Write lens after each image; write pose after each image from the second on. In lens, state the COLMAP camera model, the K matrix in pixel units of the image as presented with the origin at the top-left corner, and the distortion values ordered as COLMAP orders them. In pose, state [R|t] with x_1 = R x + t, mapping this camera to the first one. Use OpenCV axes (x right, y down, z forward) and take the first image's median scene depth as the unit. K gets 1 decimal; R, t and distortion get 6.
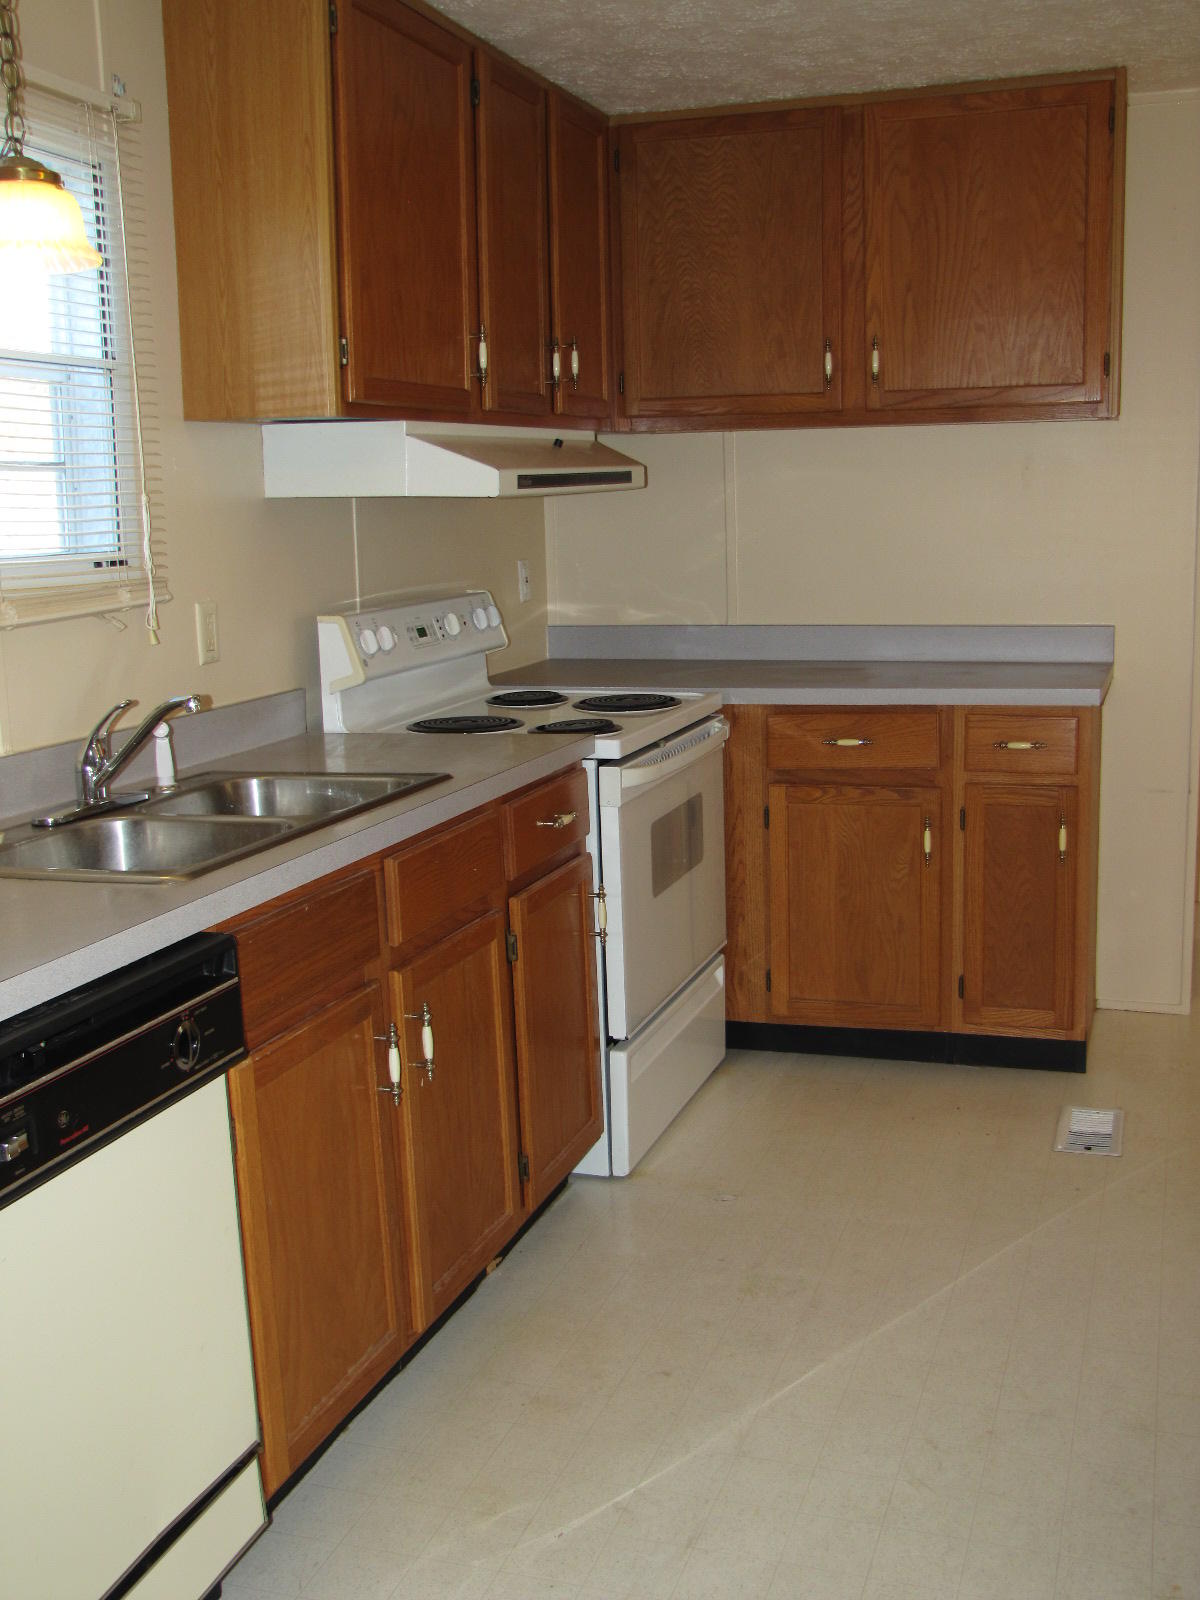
lens RADIAL K [[1760.8, 0, 601.3], [0, 1760.8, 801.4], [0, 0, 1]] dist [-0.034656, 0.000000]
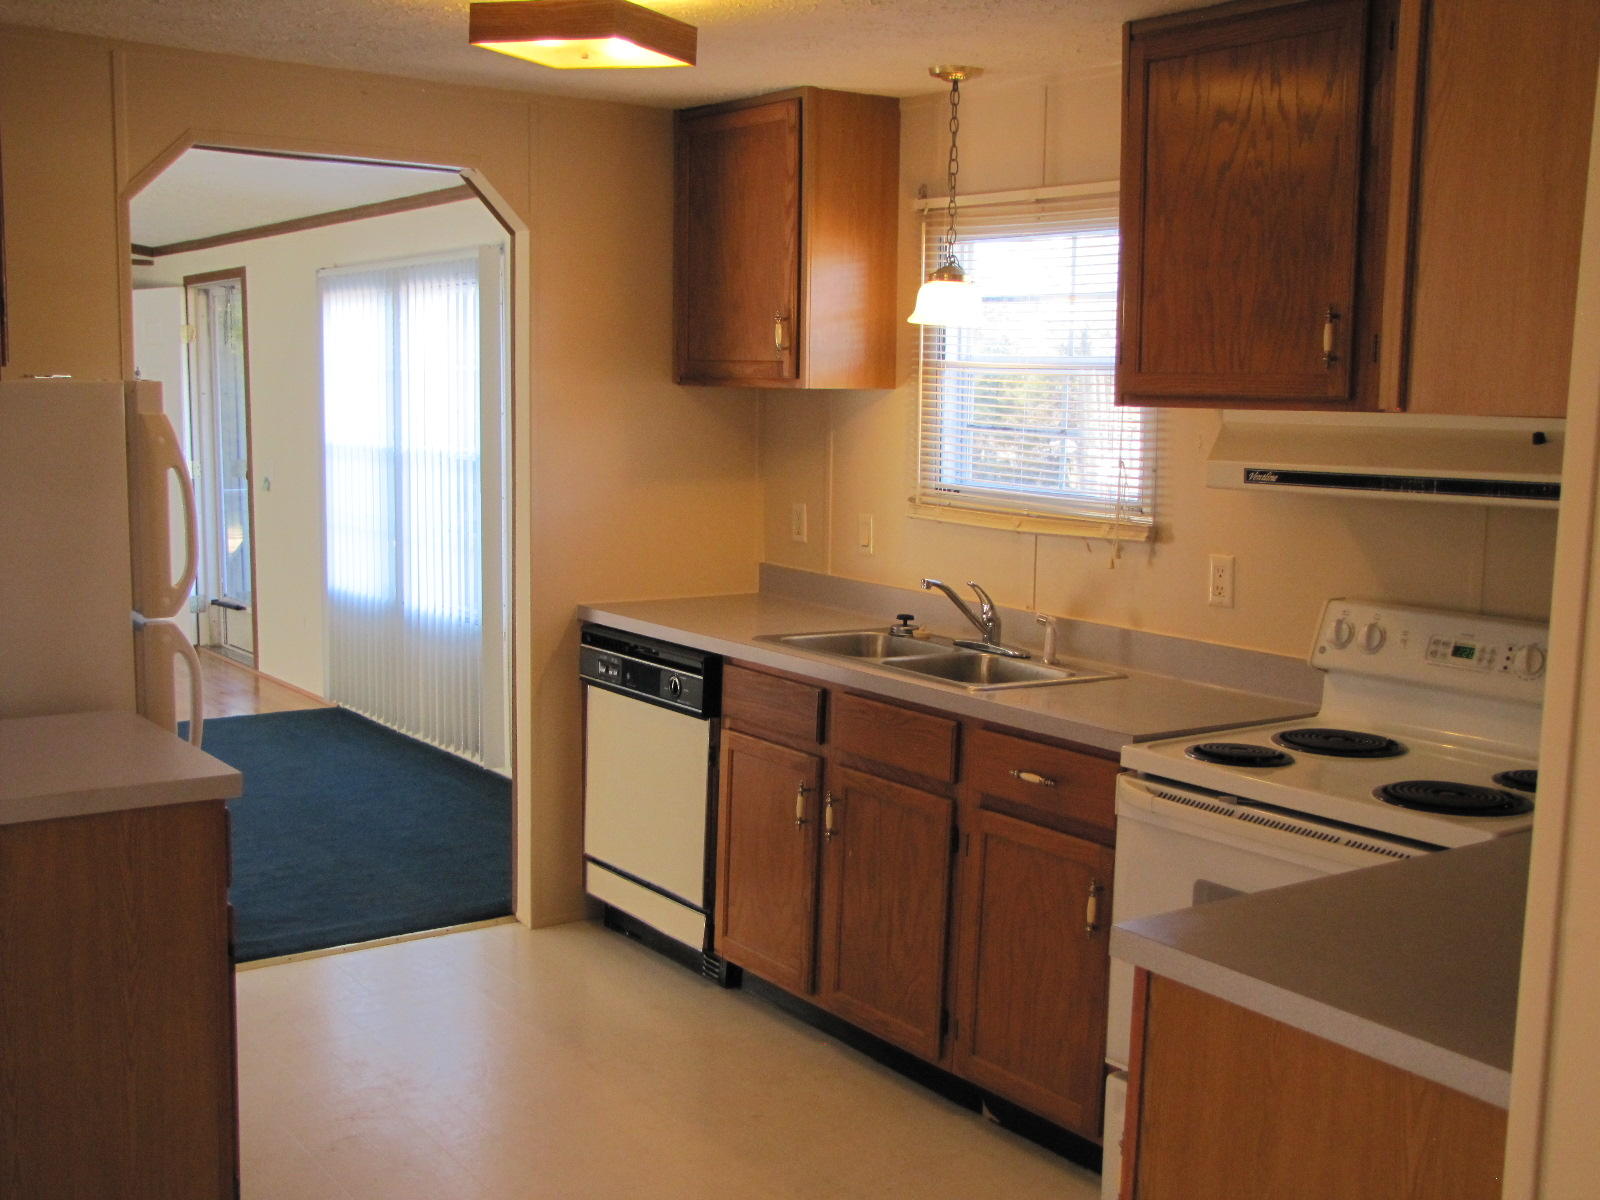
lens RADIAL K [[1760.8, 0, 800.1], [0, 1760.8, 602.3], [0, 0, 1]] dist [-0.034656, 0.000000]
pose [[-0.595555, 0.112239, -0.795435, 0.834888], [-0.141163, 0.960161, 0.241174, -0.307485], [0.790815, 0.255918, -0.555984, 1.345631]]
